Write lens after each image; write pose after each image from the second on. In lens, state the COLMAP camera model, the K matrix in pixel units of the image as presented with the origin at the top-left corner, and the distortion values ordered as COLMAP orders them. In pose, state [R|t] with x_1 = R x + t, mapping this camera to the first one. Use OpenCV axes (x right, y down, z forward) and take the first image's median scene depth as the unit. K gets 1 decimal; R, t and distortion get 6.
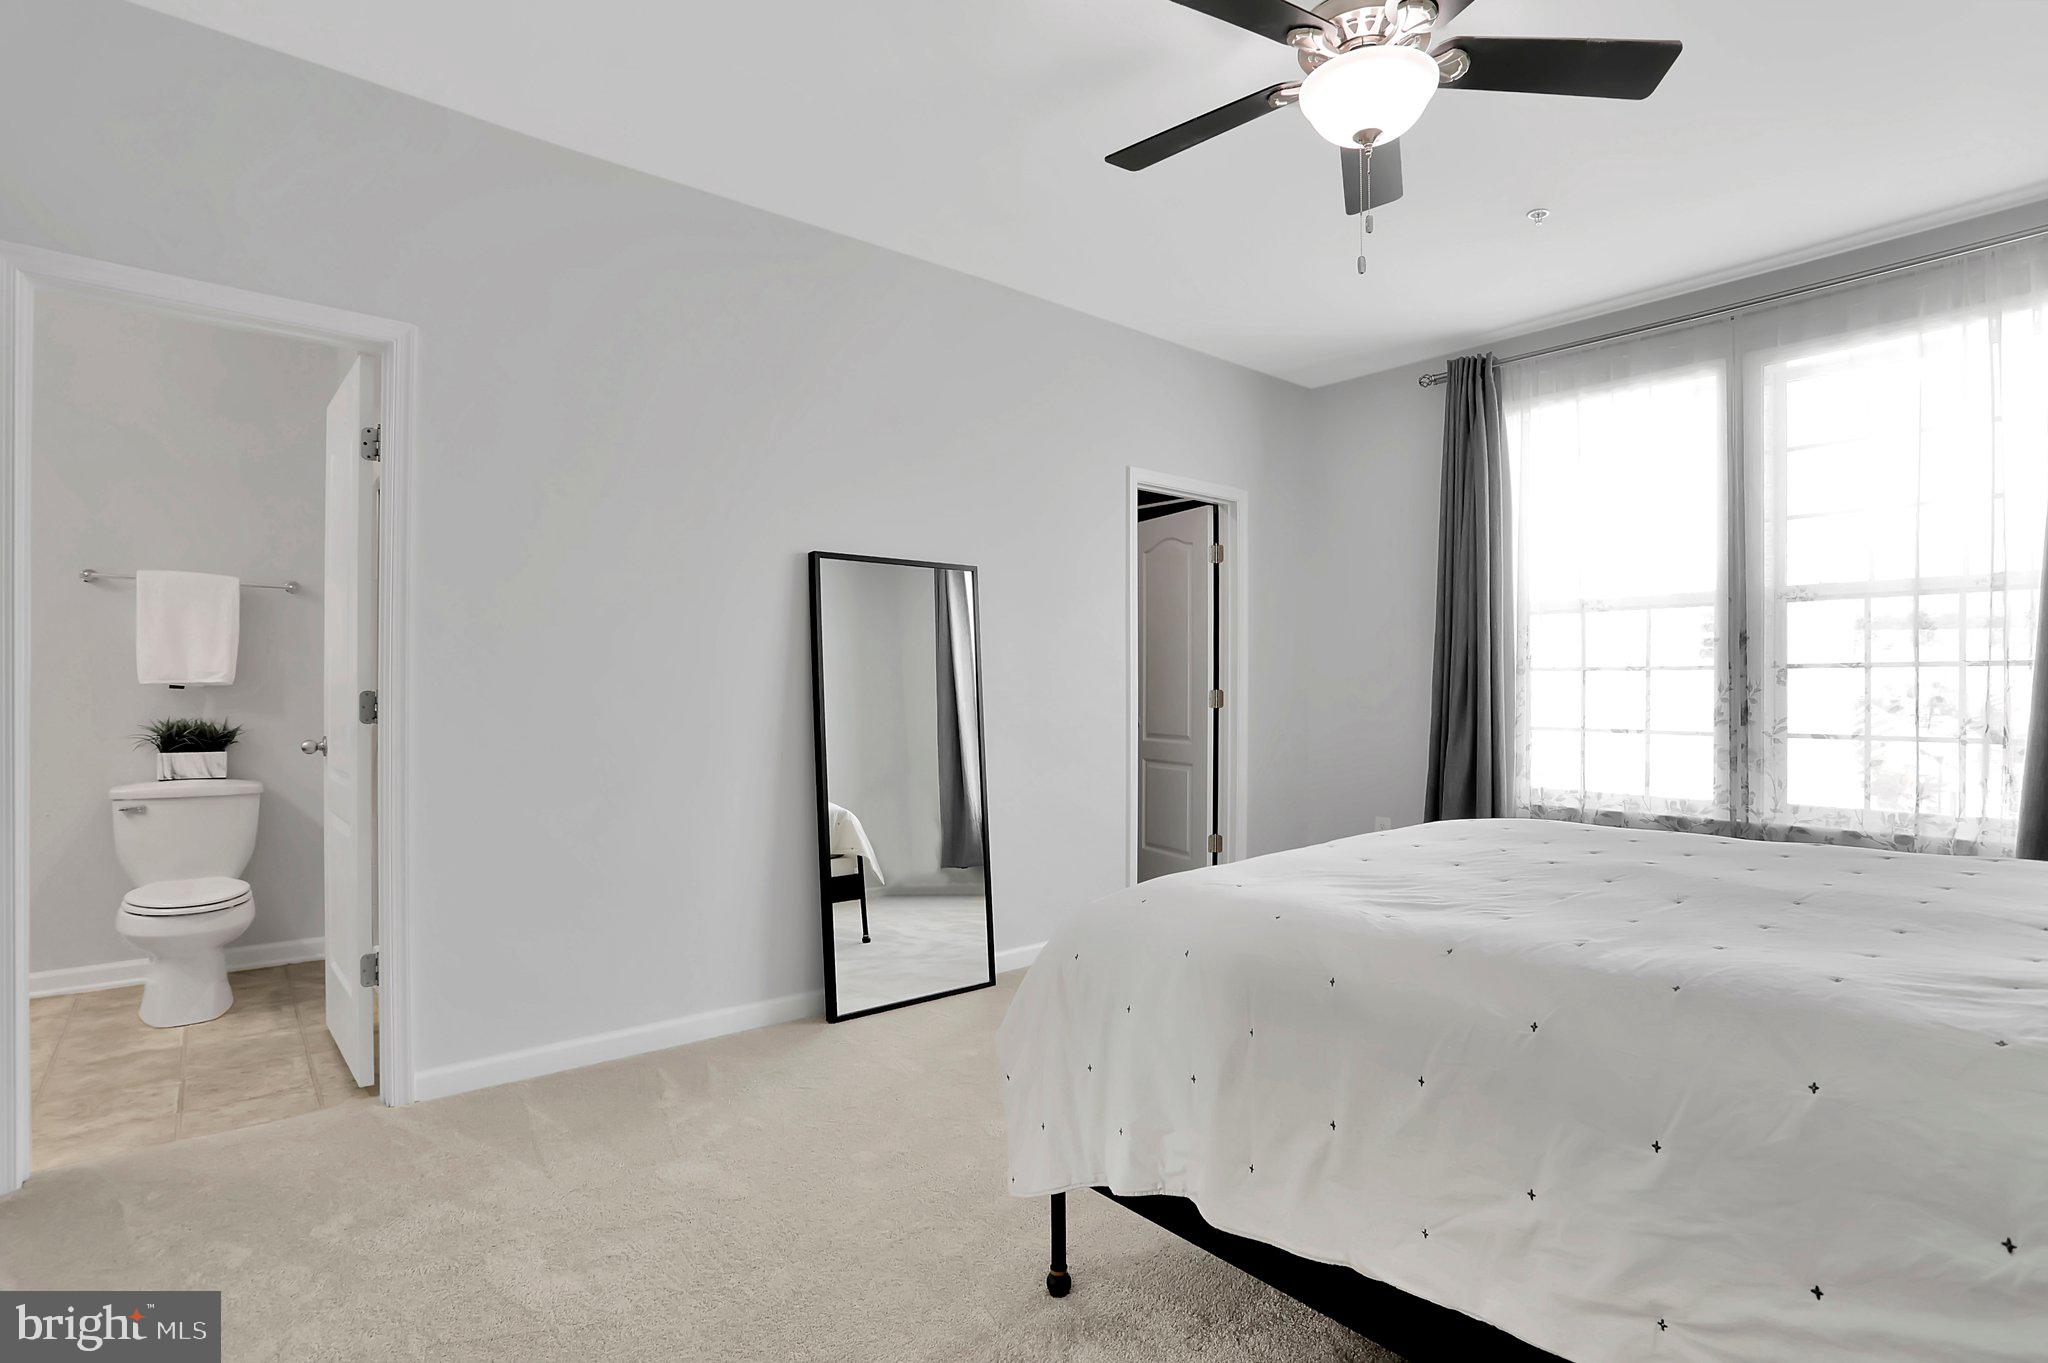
lens RADIAL K [[1007.0, 0, 1024.0], [0, 1007.0, 681.5], [0, 0, 1]] dist [-0.061144, 0.020236]
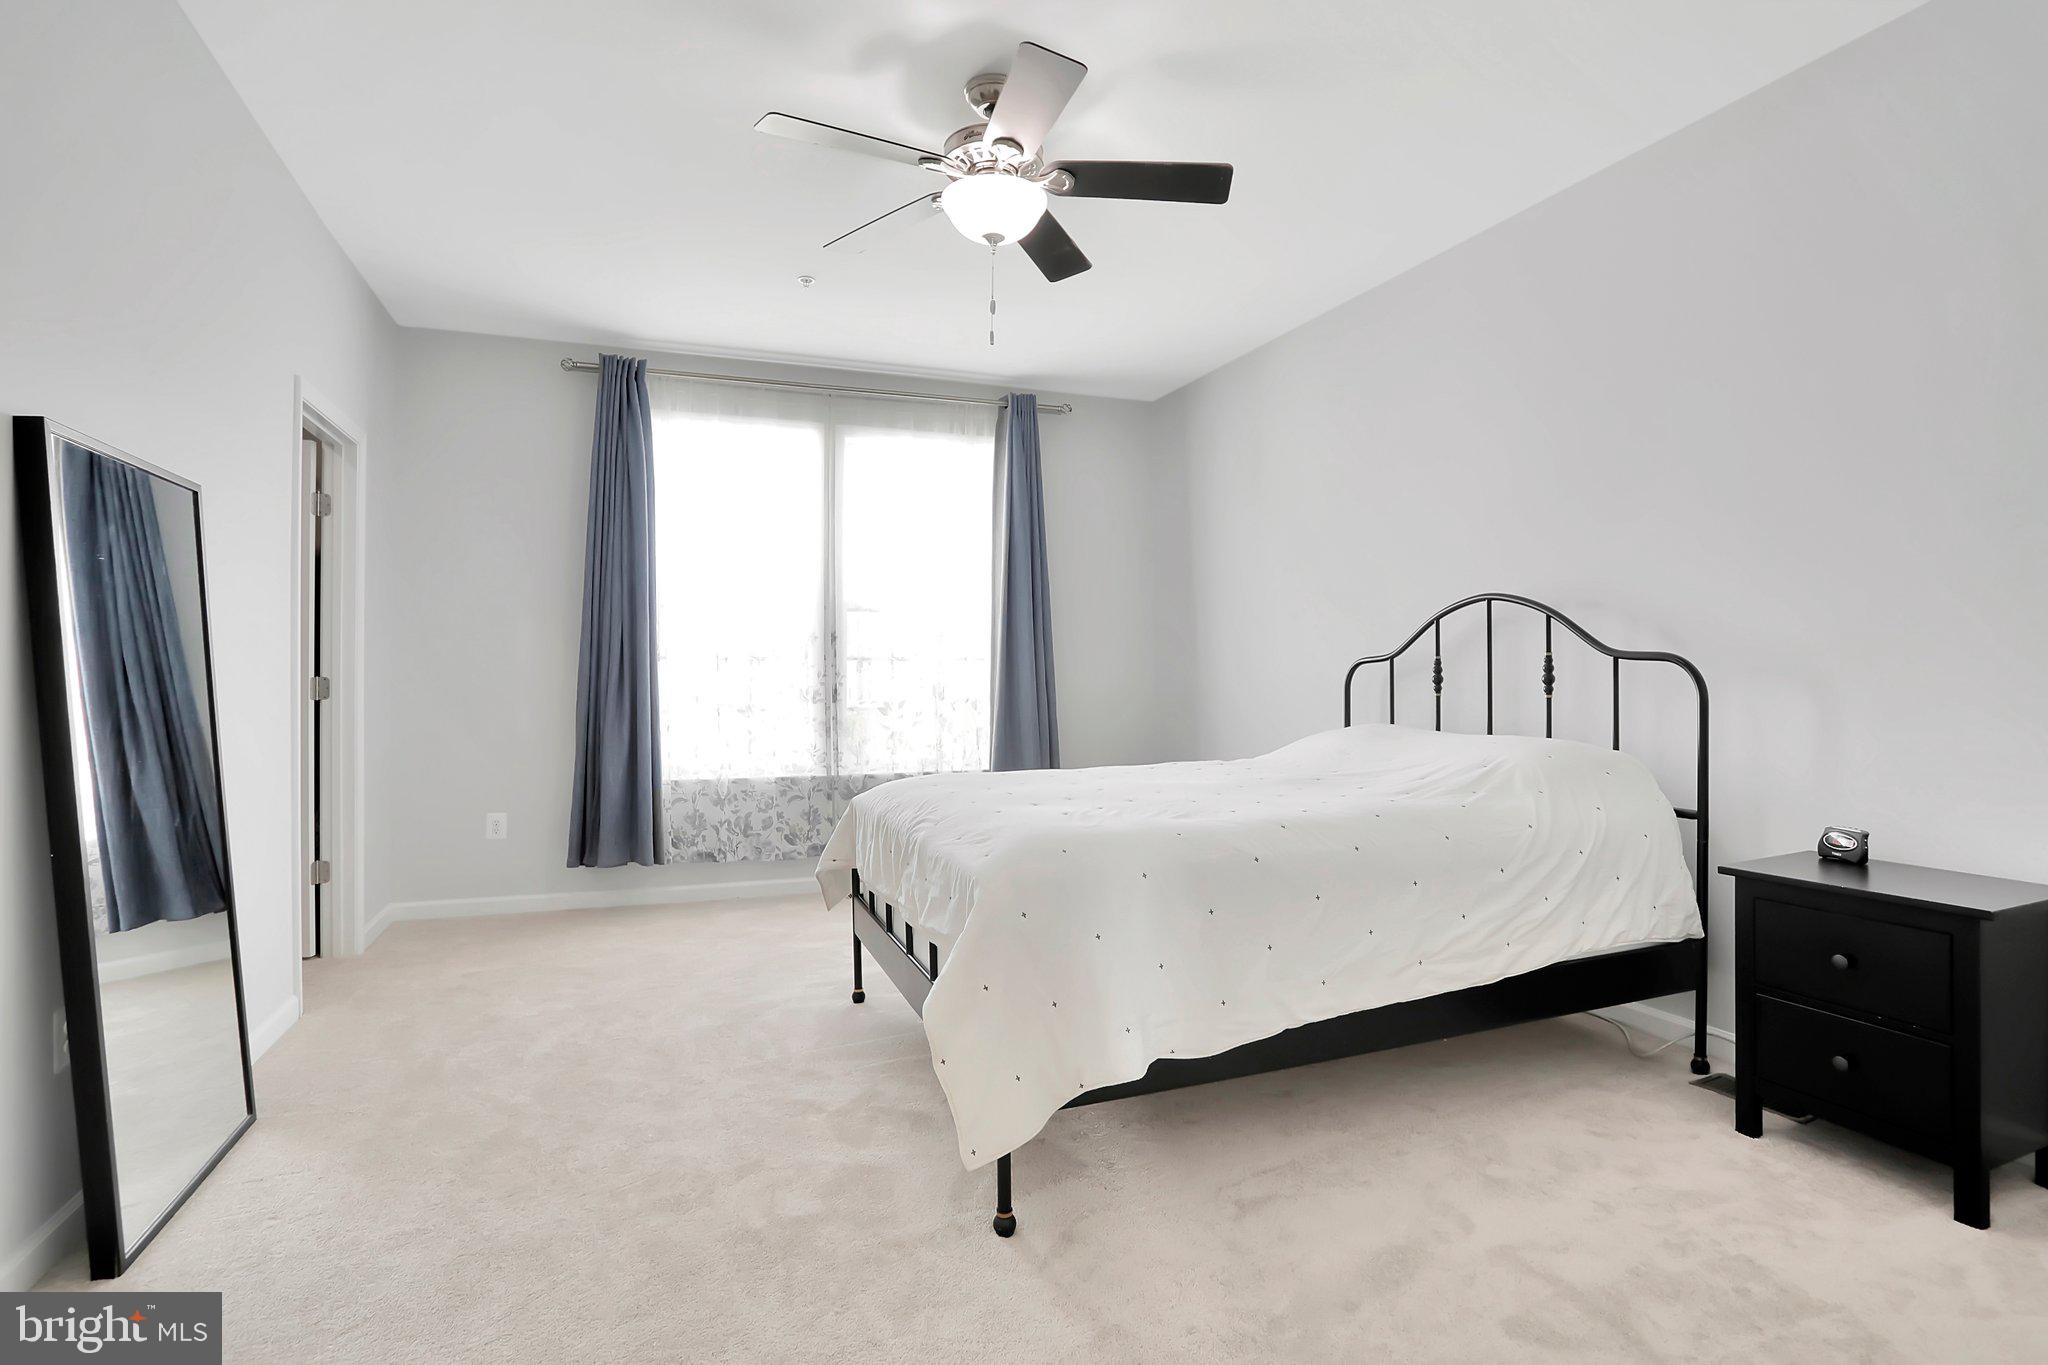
lens RADIAL K [[1007.0, 0, 1024.0], [0, 1007.0, 682.5], [0, 0, 1]] dist [-0.061144, 0.020236]
pose [[0.328603, -0.009076, 0.944425, -0.466758], [-0.005532, 0.999918, 0.011534, 0.000040], [-0.944452, -0.009015, 0.328526, 0.301880]]
